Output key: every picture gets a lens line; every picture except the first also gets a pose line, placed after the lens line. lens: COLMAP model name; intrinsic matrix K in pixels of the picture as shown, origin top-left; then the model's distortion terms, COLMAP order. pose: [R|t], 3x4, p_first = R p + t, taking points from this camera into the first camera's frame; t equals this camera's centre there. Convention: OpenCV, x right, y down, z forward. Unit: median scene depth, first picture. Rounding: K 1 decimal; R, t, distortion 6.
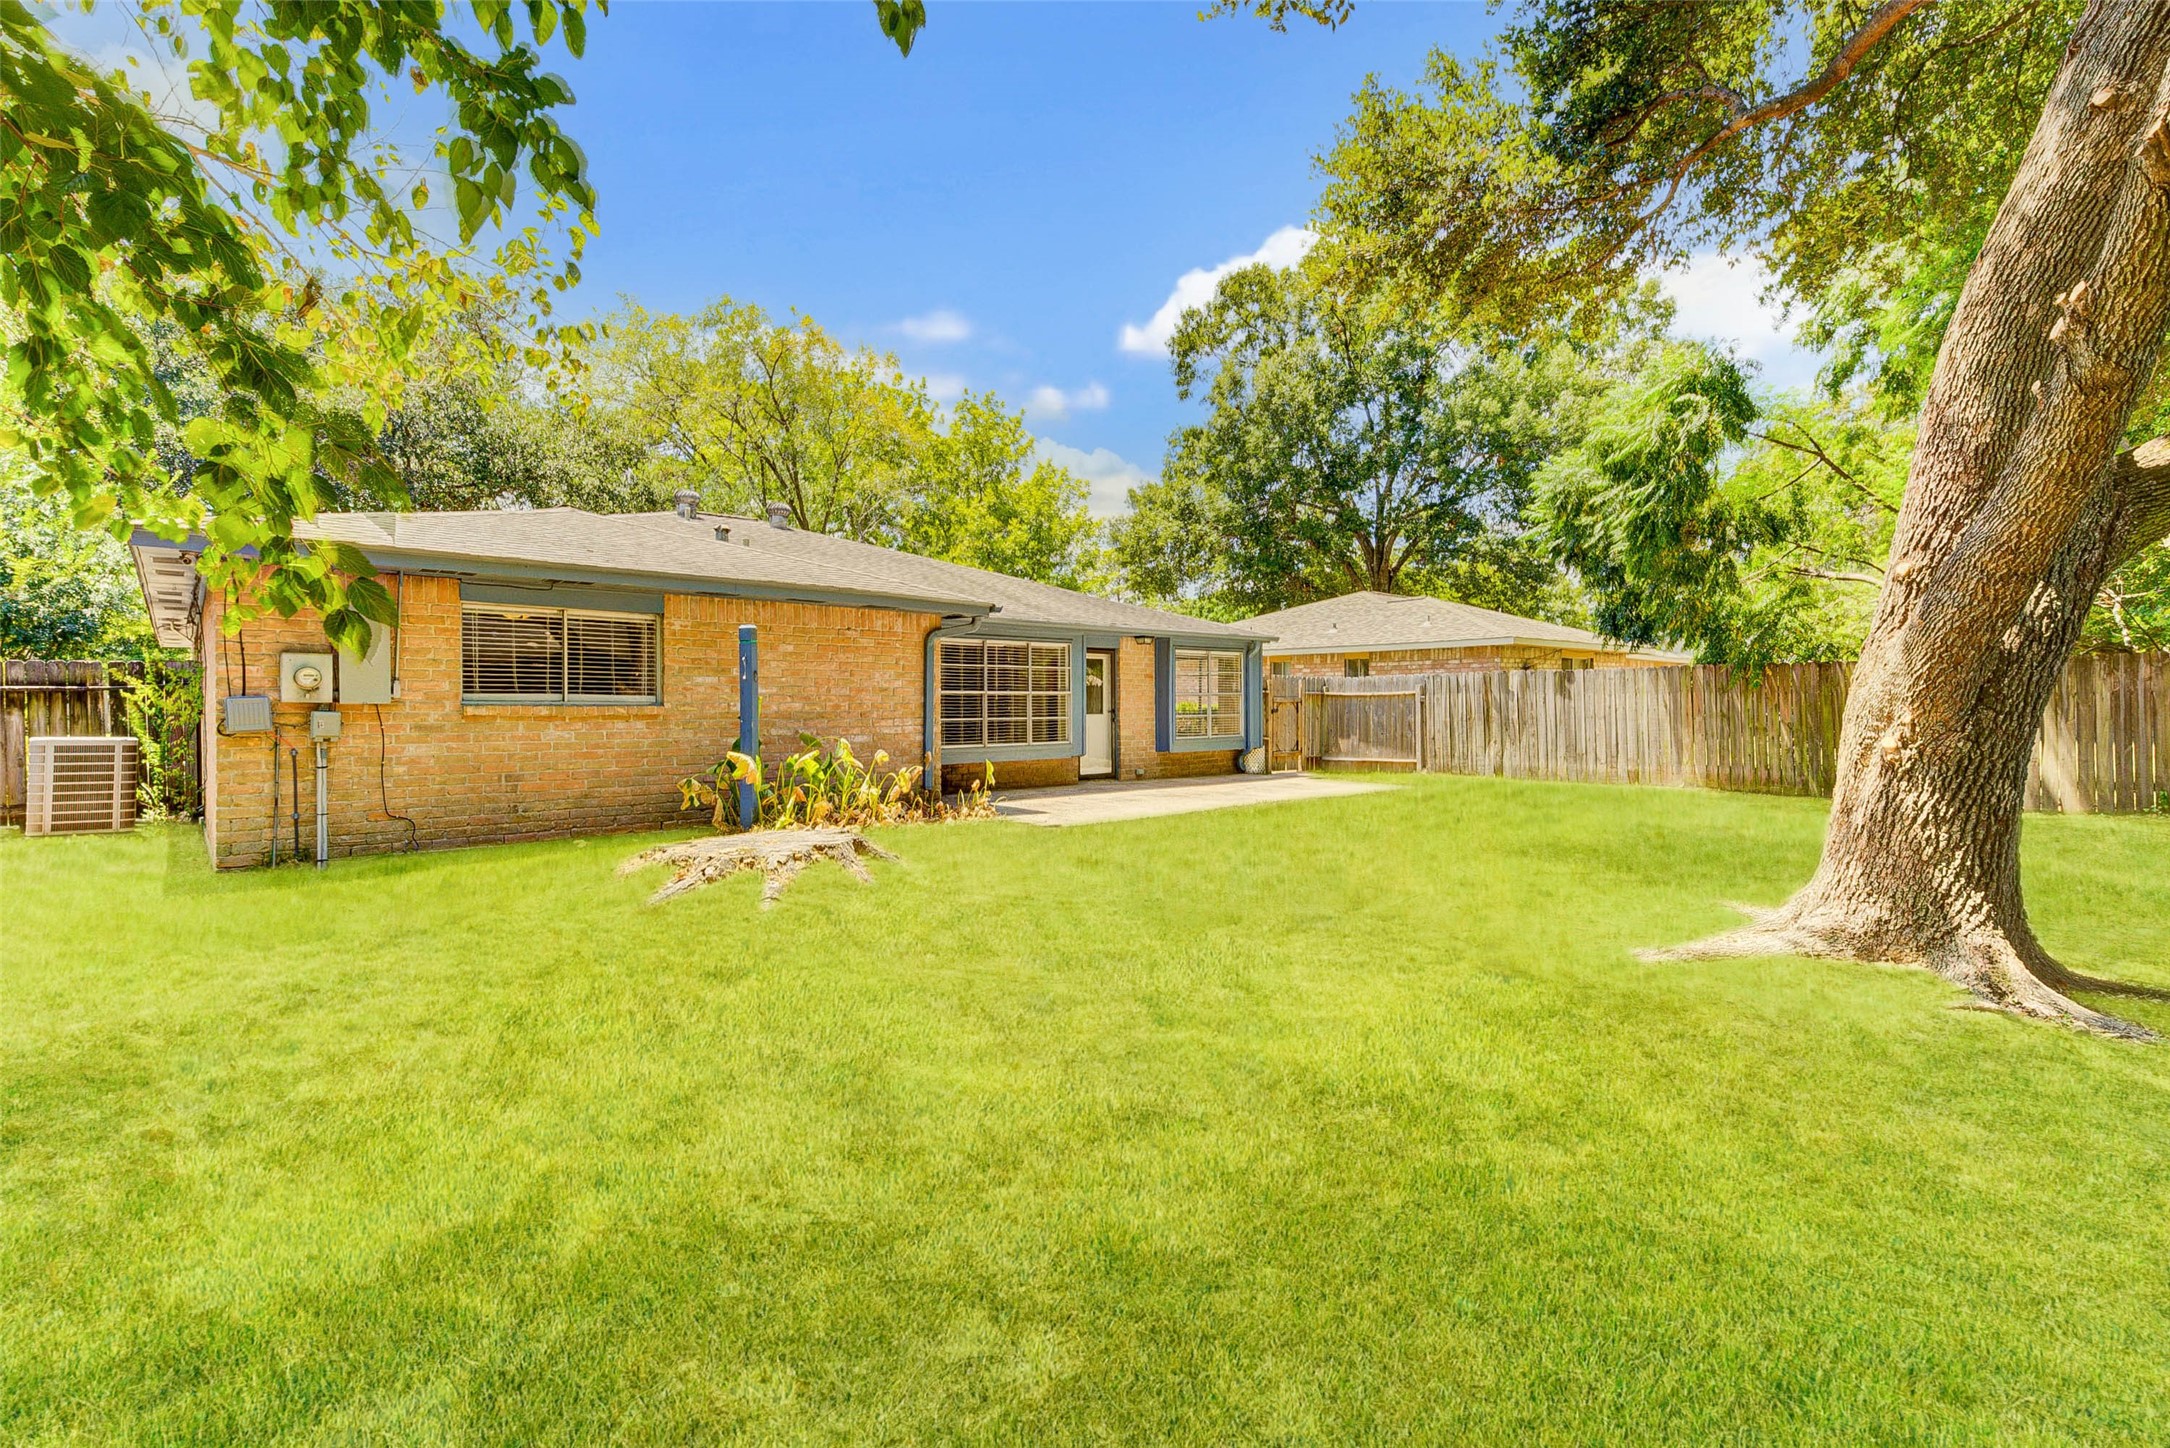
lens RADIAL K [[975.7, 0, 1059.7], [0, 975.7, 719.6], [0, 0, 1]] dist [0.034437, 0.000053]
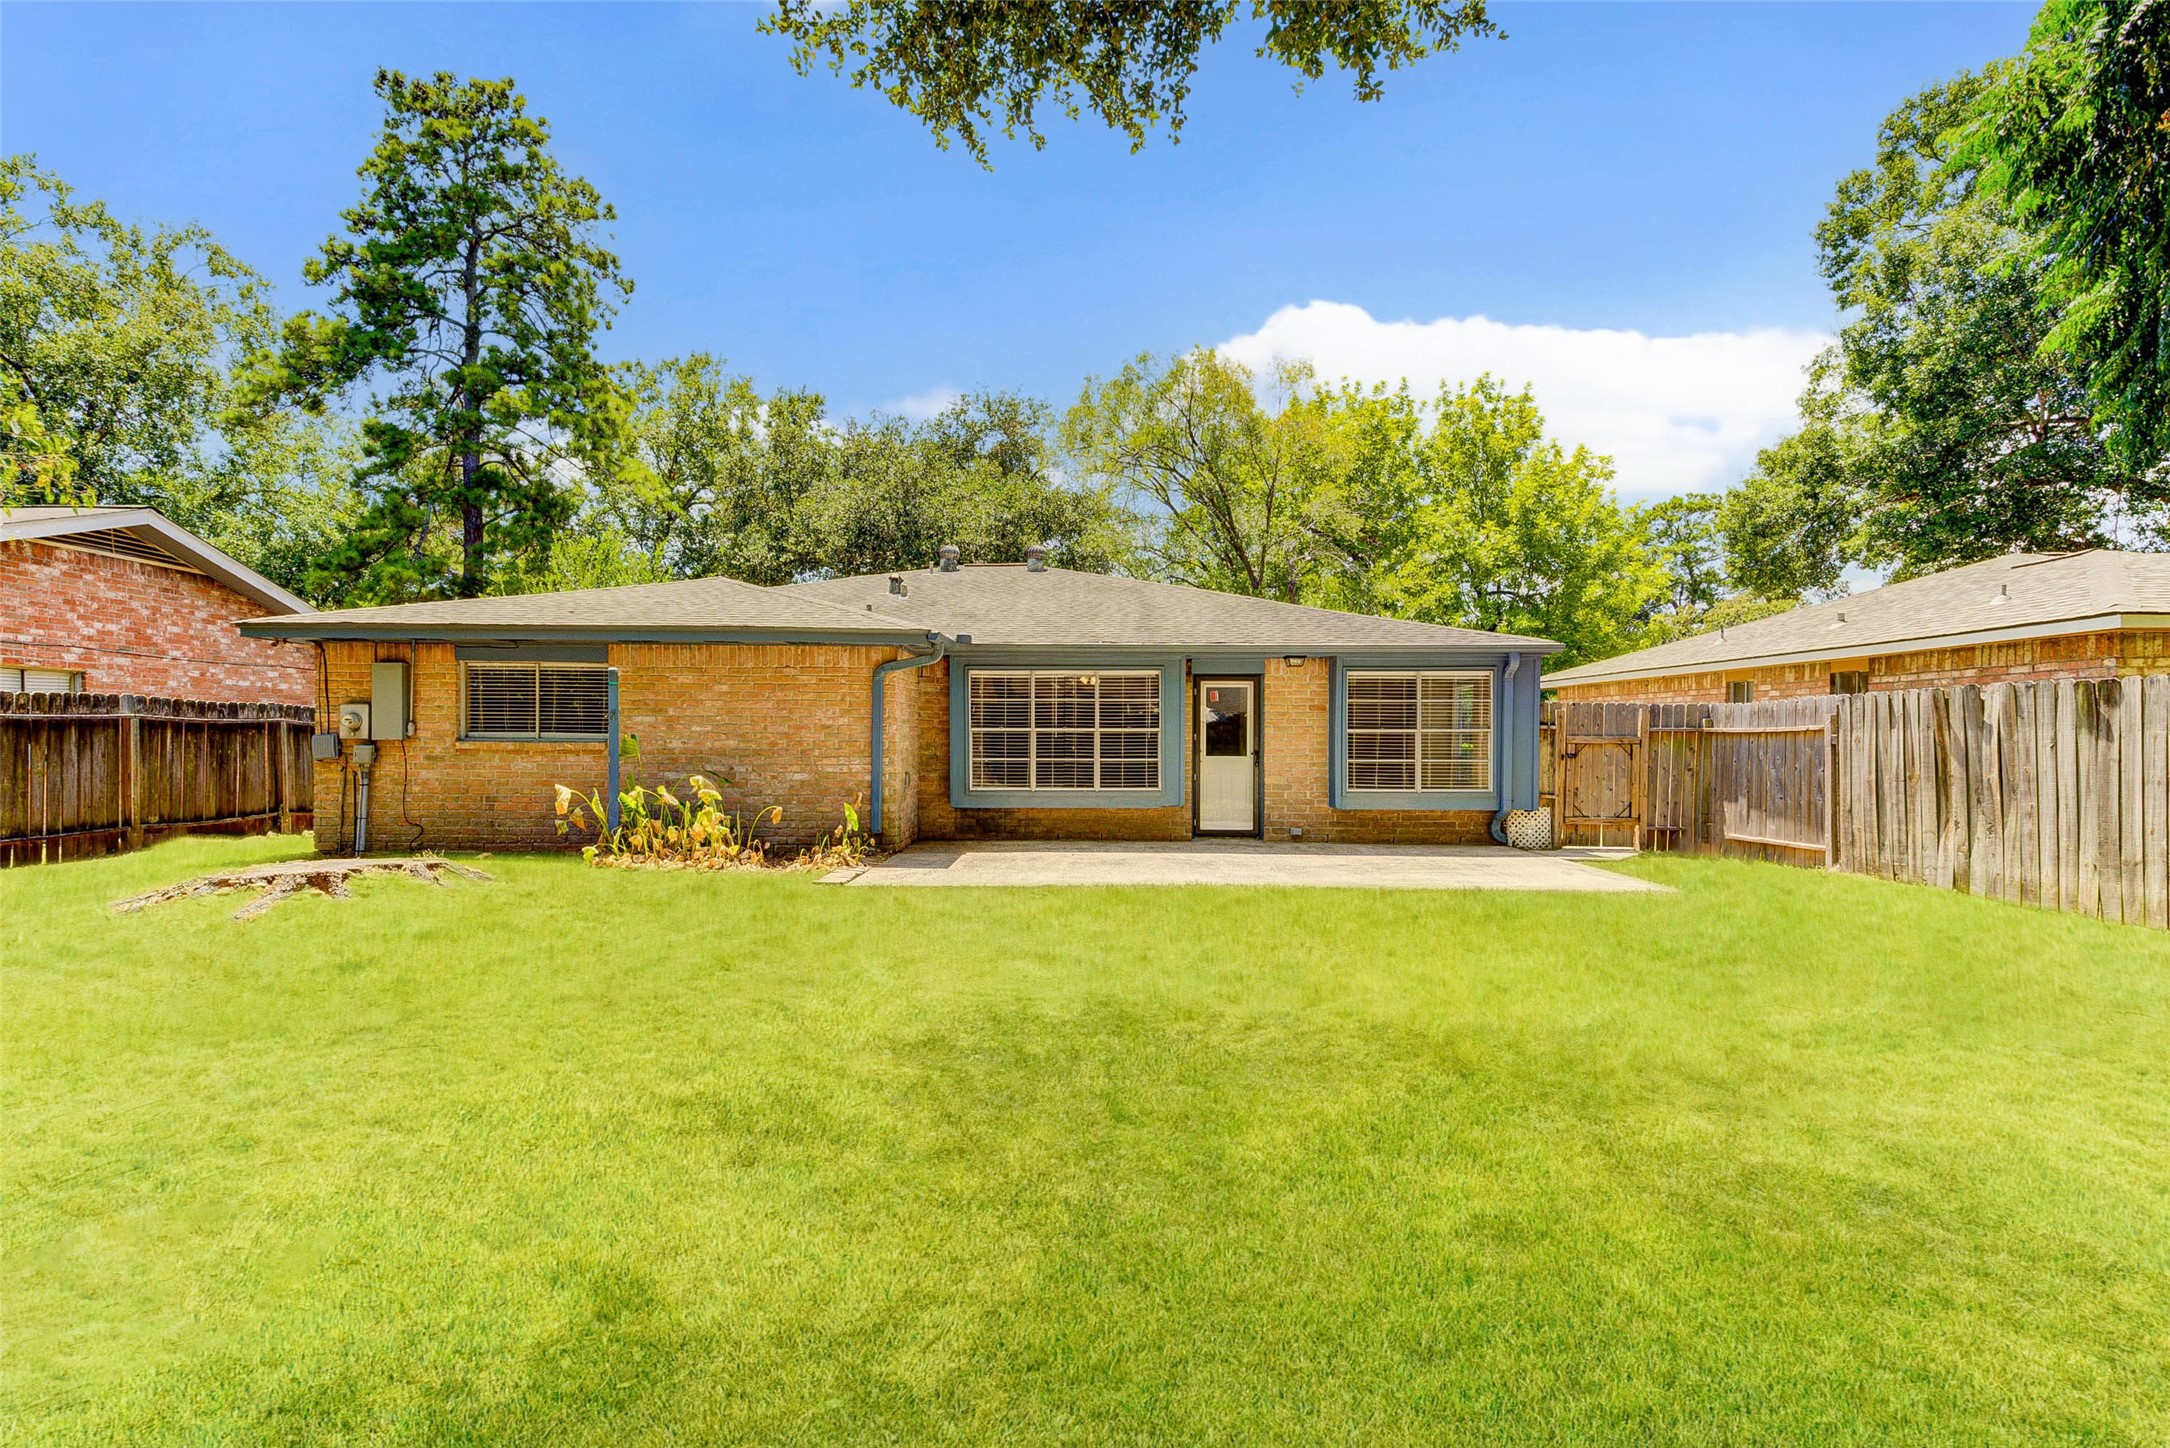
lens RADIAL K [[927.4, 0, 1087.3], [0, 927.4, 751.1], [0, 0, 1]] dist [0.030772, 0.000092]
pose [[0.745347, 0.013172, -0.666547, 0.497481], [-0.015803, 0.999873, 0.002087, -0.009964], [0.666490, 0.008977, 0.745460, 0.376840]]
